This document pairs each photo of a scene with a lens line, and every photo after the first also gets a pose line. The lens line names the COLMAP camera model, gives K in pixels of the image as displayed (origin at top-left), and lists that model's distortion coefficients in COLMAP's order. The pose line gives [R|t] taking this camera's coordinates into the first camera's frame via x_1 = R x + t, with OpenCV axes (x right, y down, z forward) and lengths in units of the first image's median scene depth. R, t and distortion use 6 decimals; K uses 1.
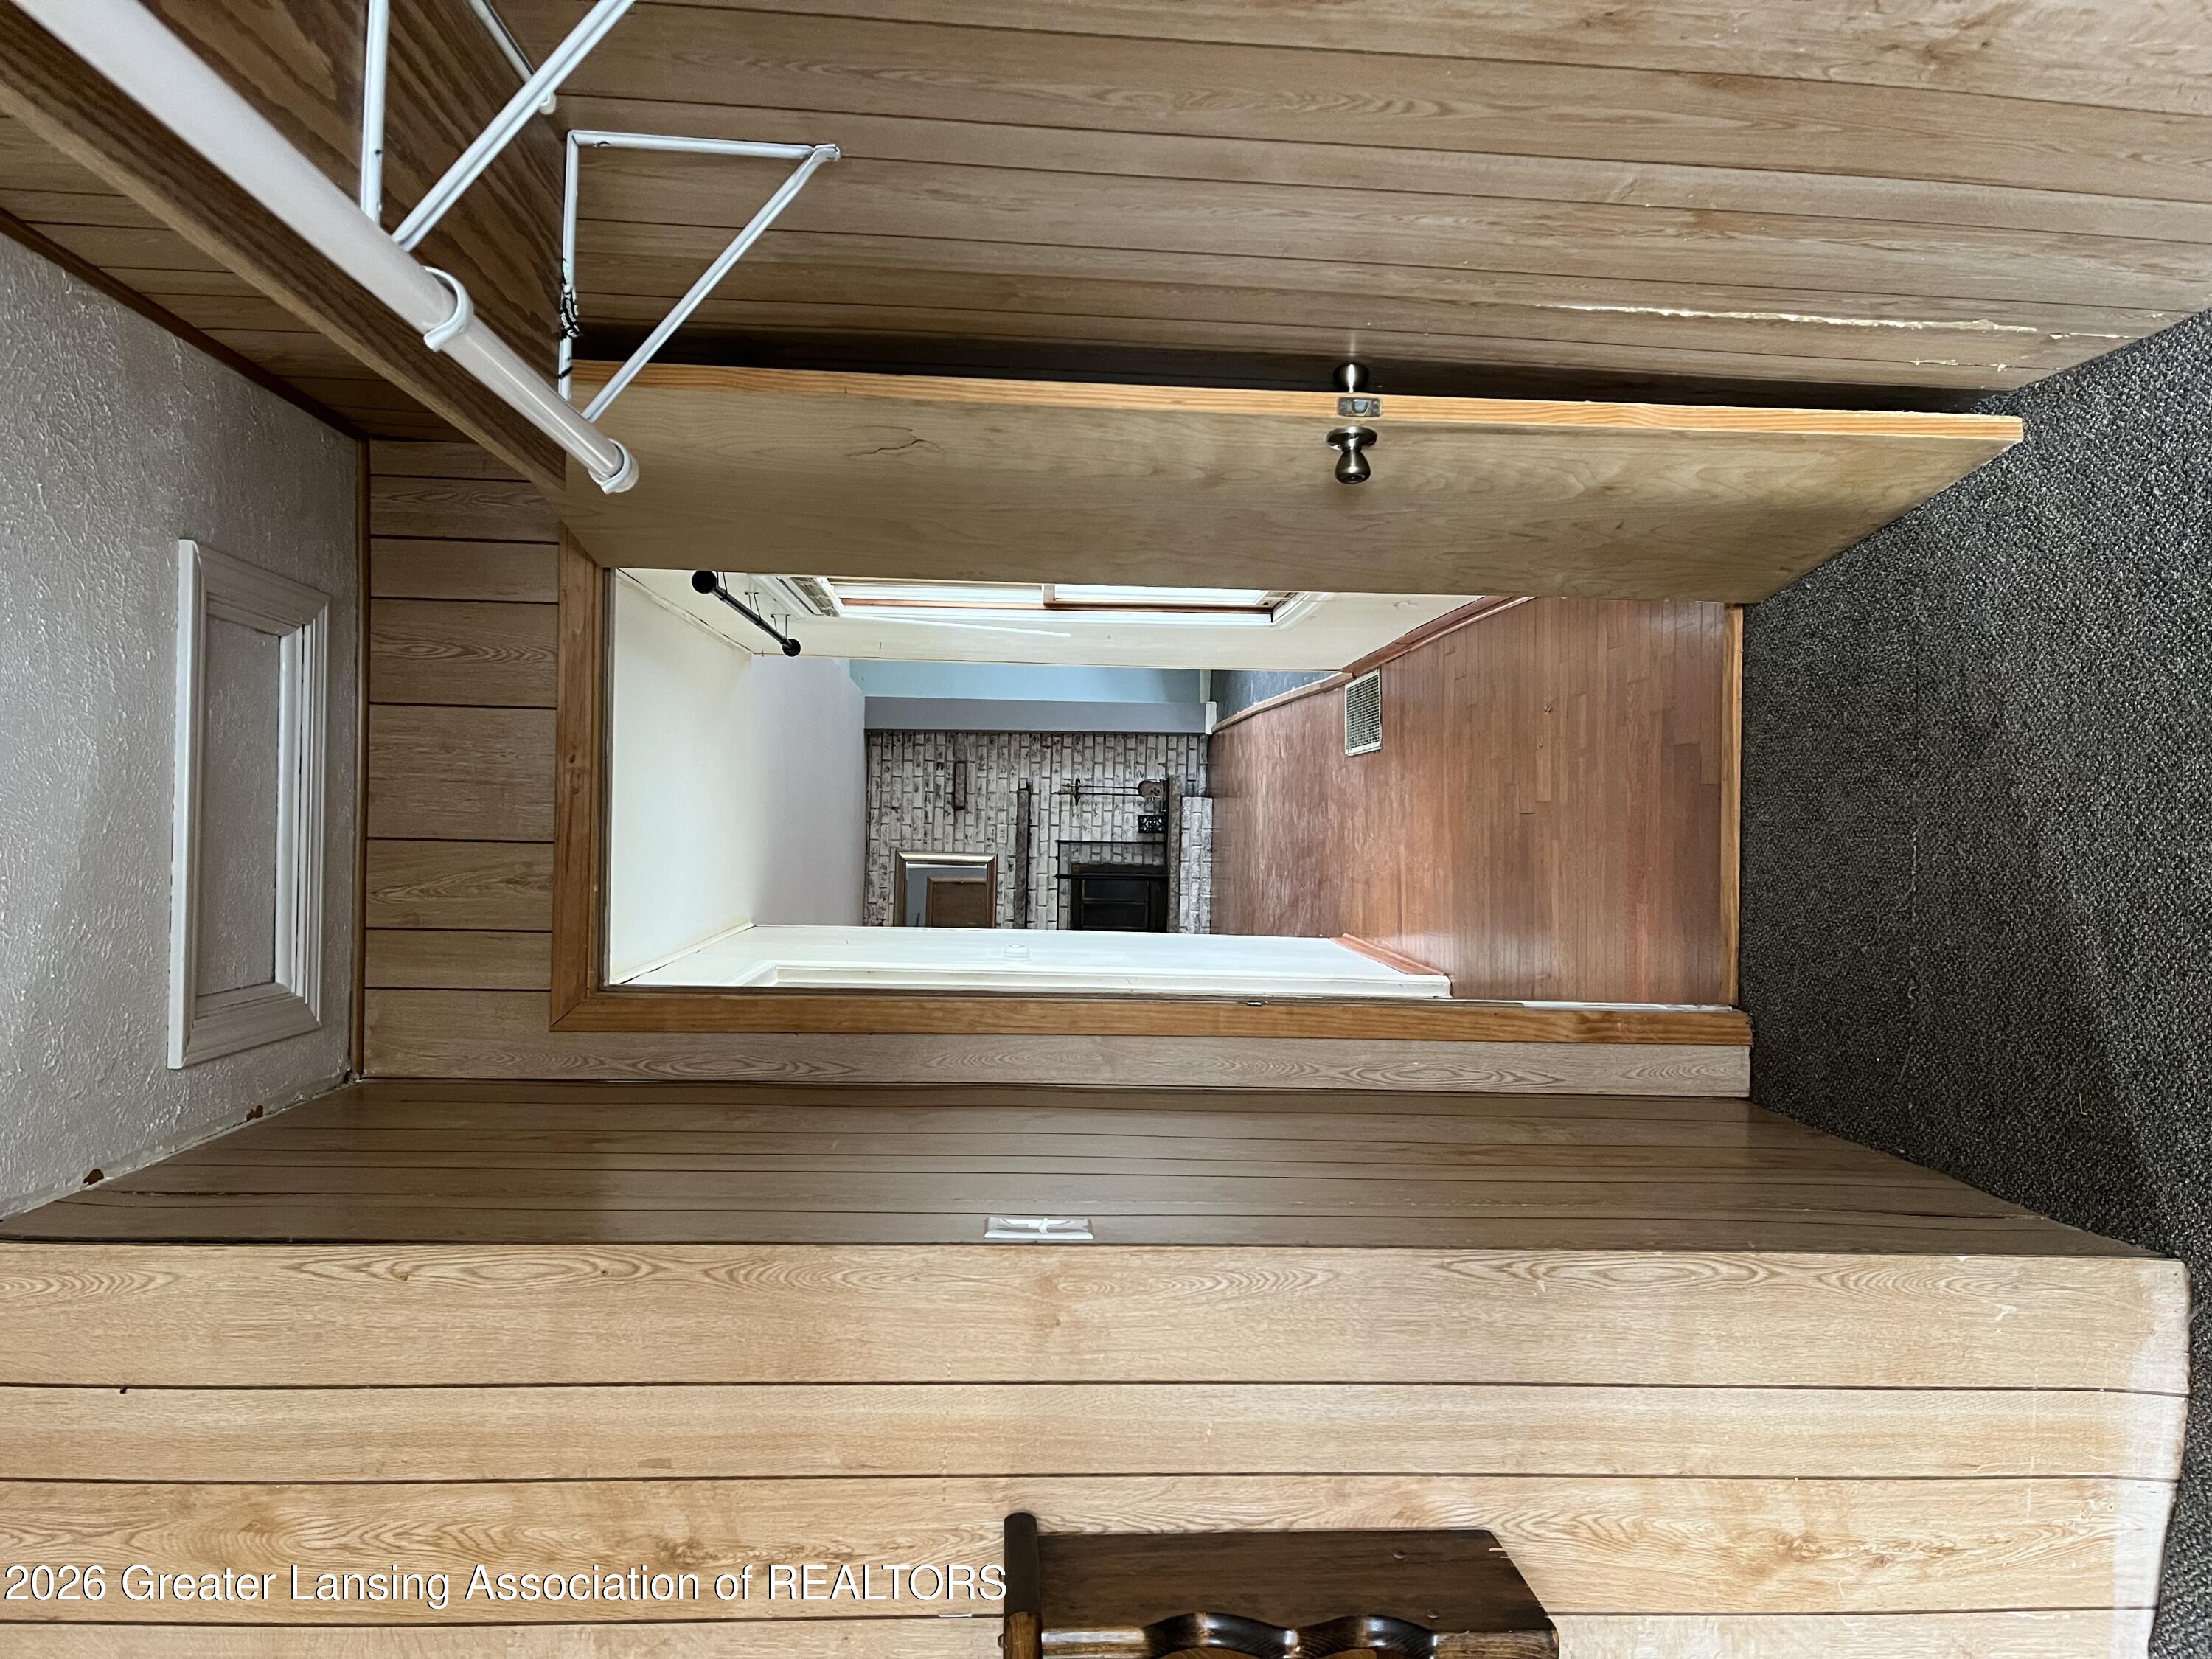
lens RADIAL K [[1655.2, 0, 1103.9], [0, 1655.2, 831.5], [0, 0, 1]] dist [0.077932, -0.089663]
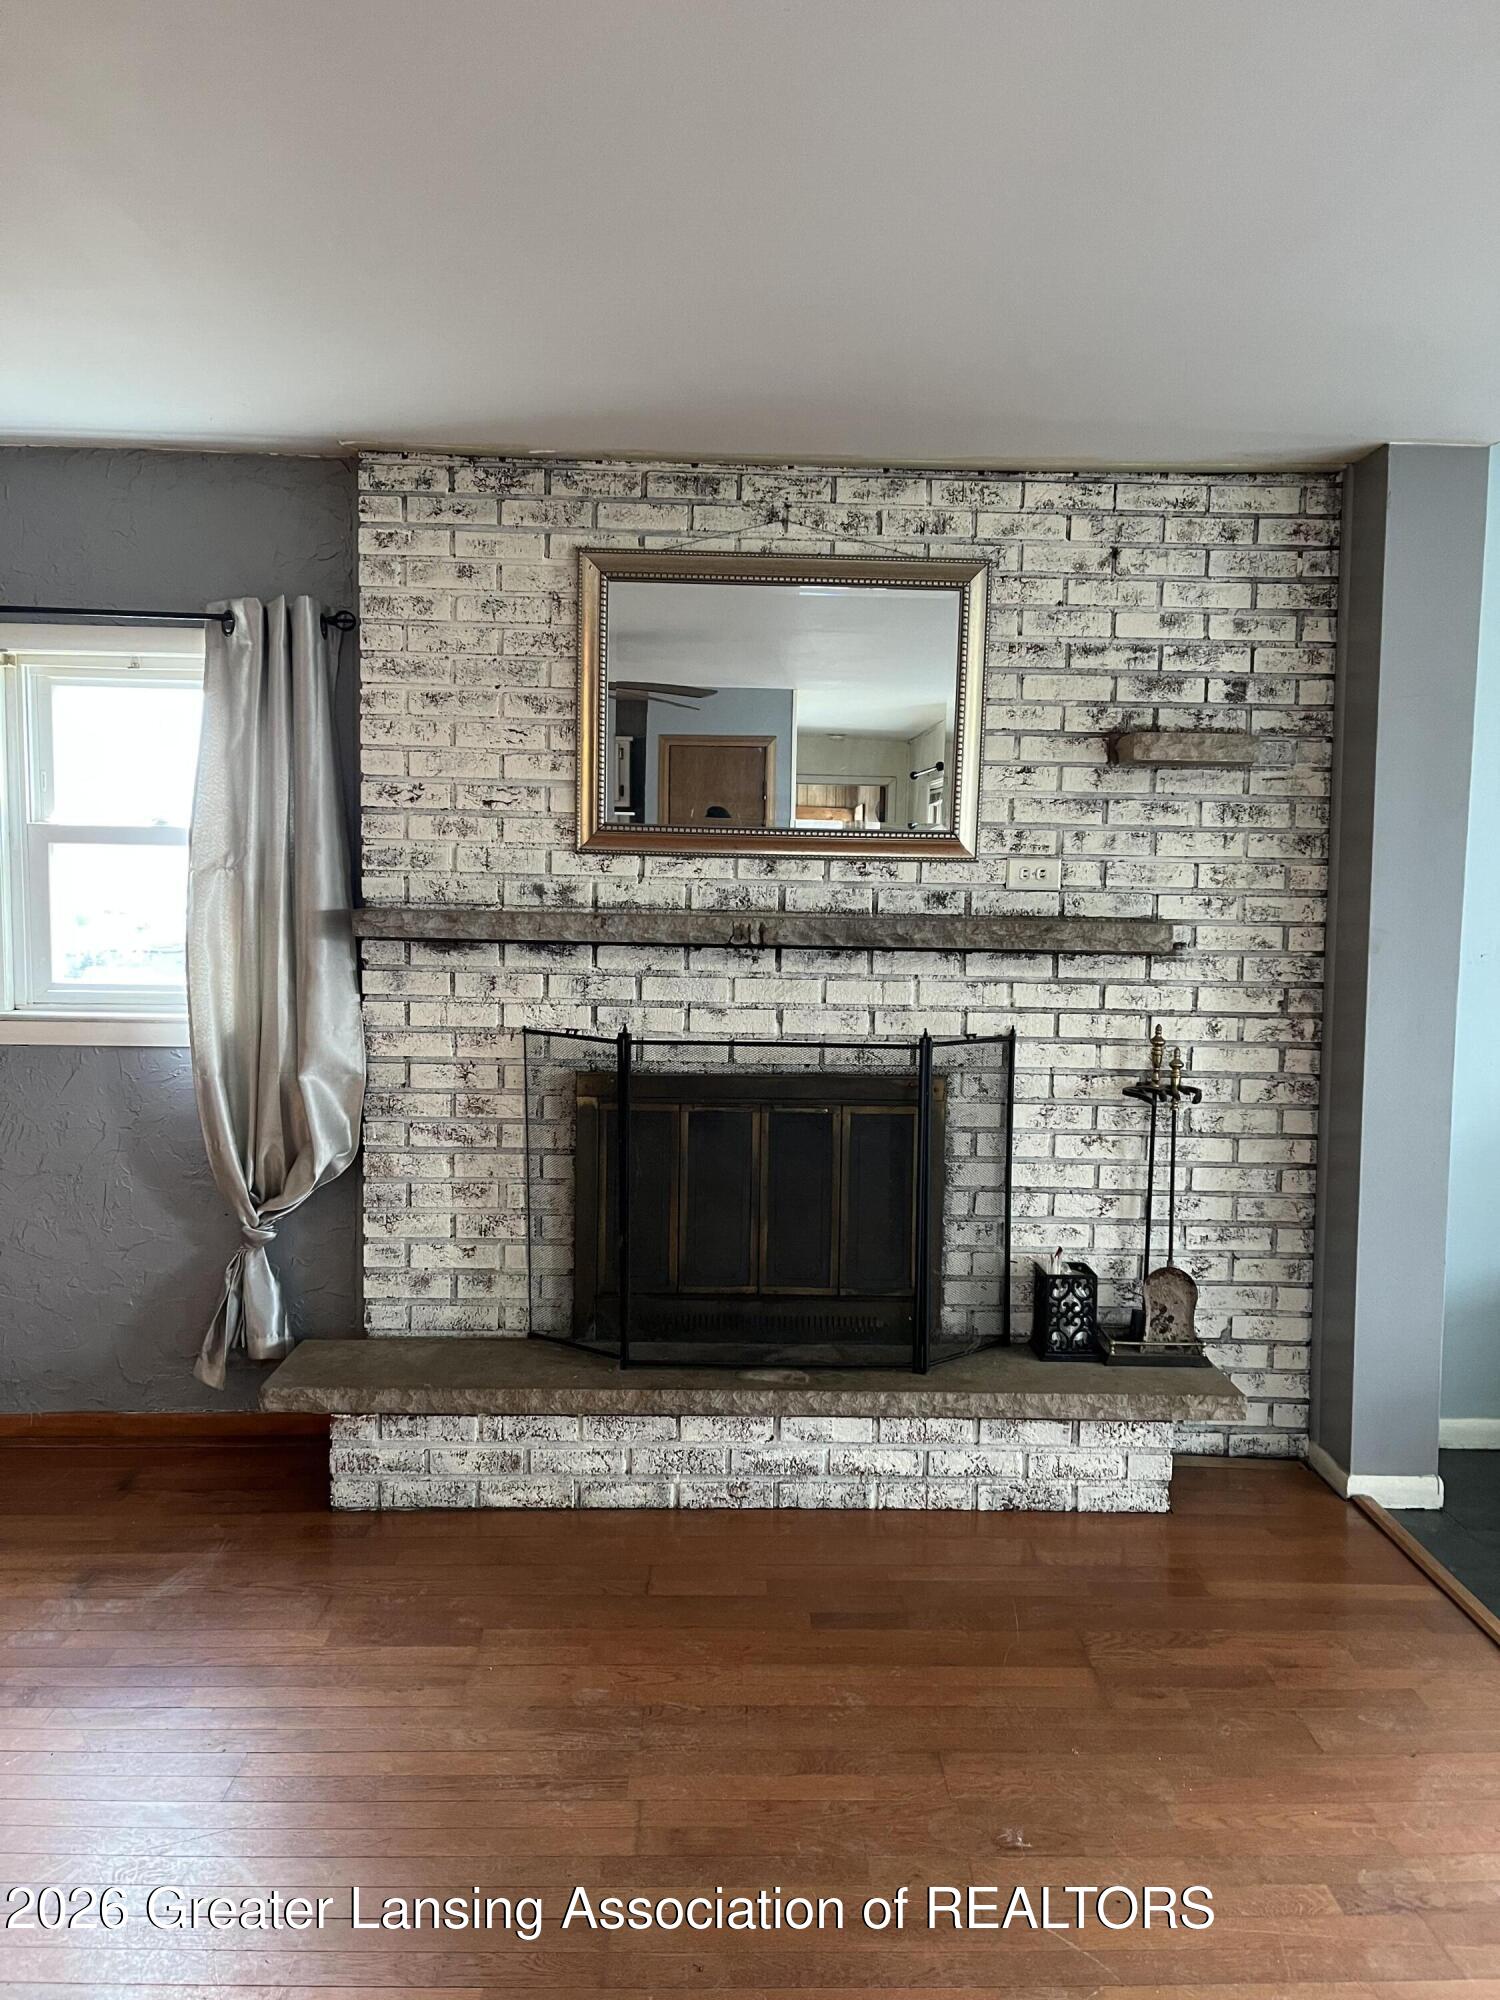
lens RADIAL K [[1496.6, 0, 752.4], [0, 1496.6, 1018.4], [0, 0, 1]] dist [0.077932, -0.089663]
pose [[0.007108, 0.999673, 0.024563, -0.039603], [-0.999941, 0.007307, -0.008040, 0.063084], [-0.008217, -0.024505, 0.999666, 0.687602]]
